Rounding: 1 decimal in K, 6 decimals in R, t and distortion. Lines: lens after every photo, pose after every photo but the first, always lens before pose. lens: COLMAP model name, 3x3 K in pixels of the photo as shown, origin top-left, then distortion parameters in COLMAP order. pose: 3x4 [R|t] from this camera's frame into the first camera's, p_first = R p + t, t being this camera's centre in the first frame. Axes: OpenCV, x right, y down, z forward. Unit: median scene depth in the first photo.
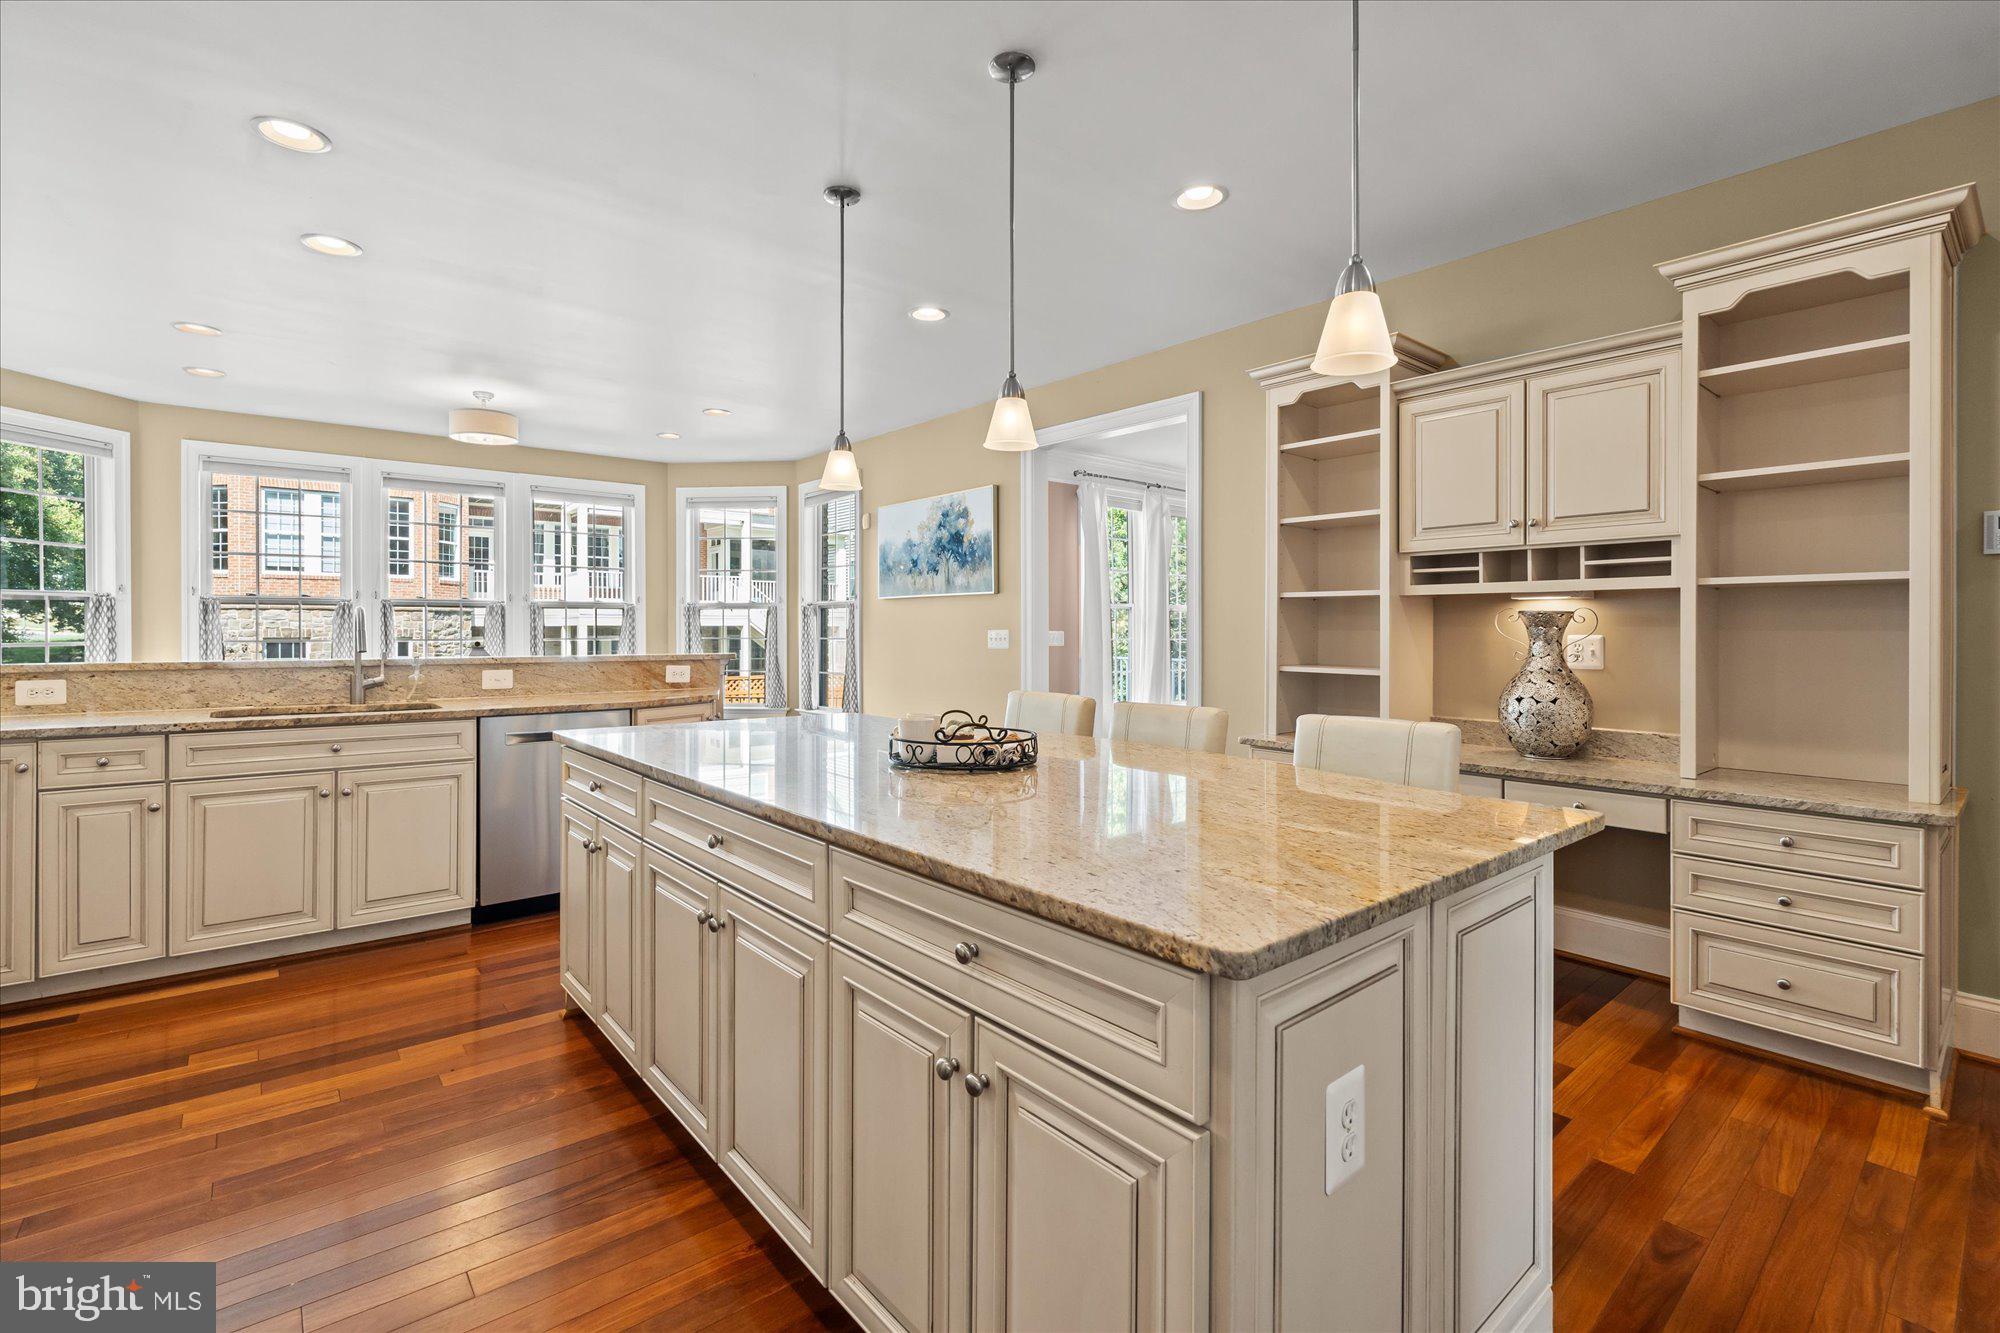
lens RADIAL K [[890.0, 0, 988.0], [0, 890.0, 631.9], [0, 0, 1]] dist [-0.002397, -0.000091]
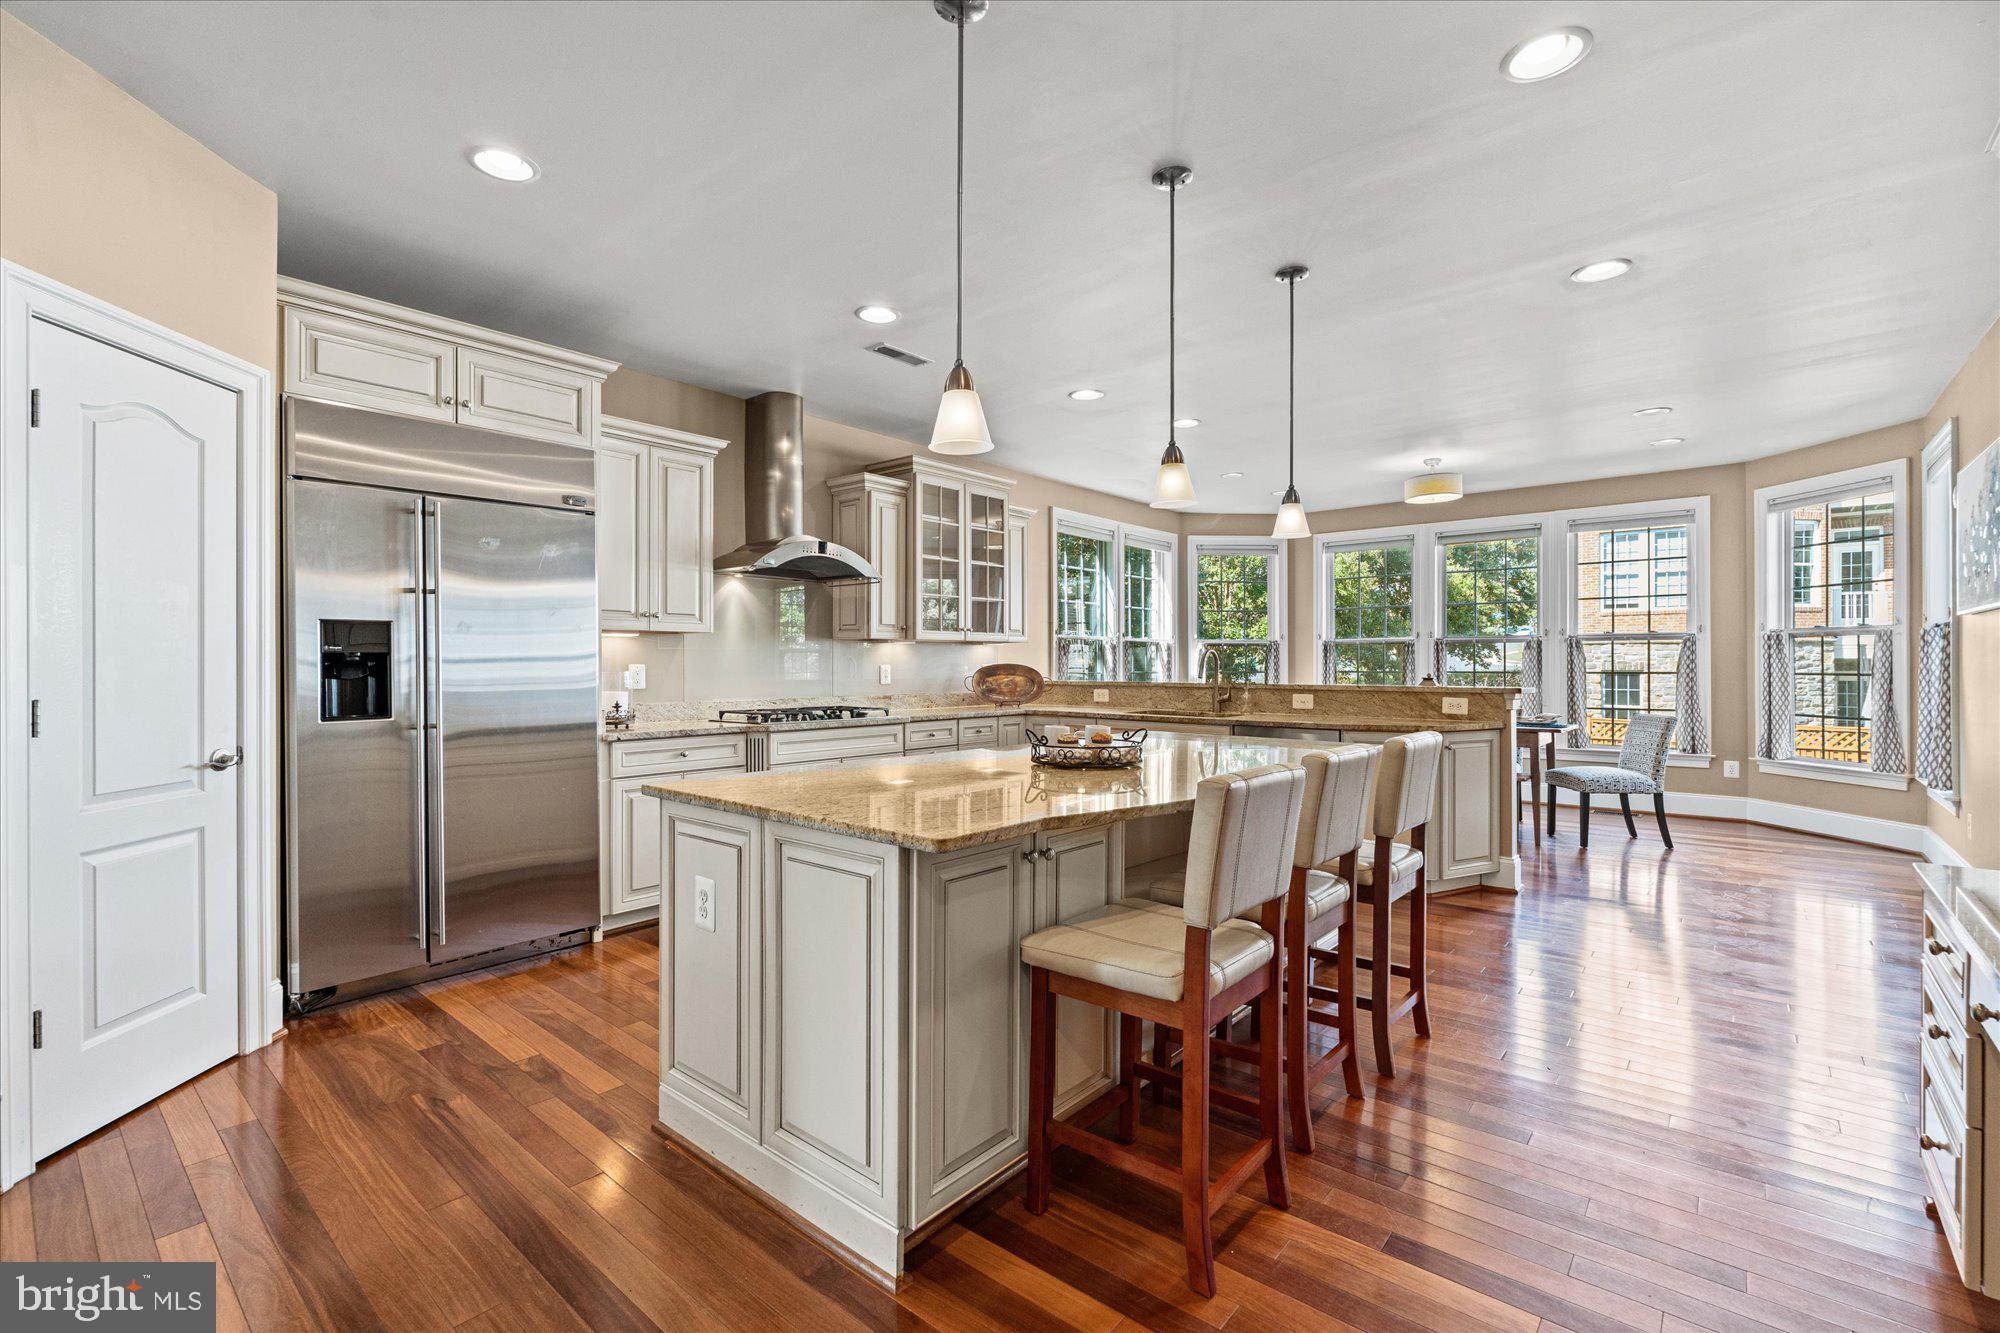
lens RADIAL K [[890.0, 0, 998.4], [0, 890.0, 664.8], [0, 0, 1]] dist [-0.002397, -0.000091]
pose [[0.167125, 0.000187, -0.985936, 0.480769], [-0.001332, 0.999999, -0.000036, 0.000314], [0.985935, 0.001319, 0.167126, 0.251621]]
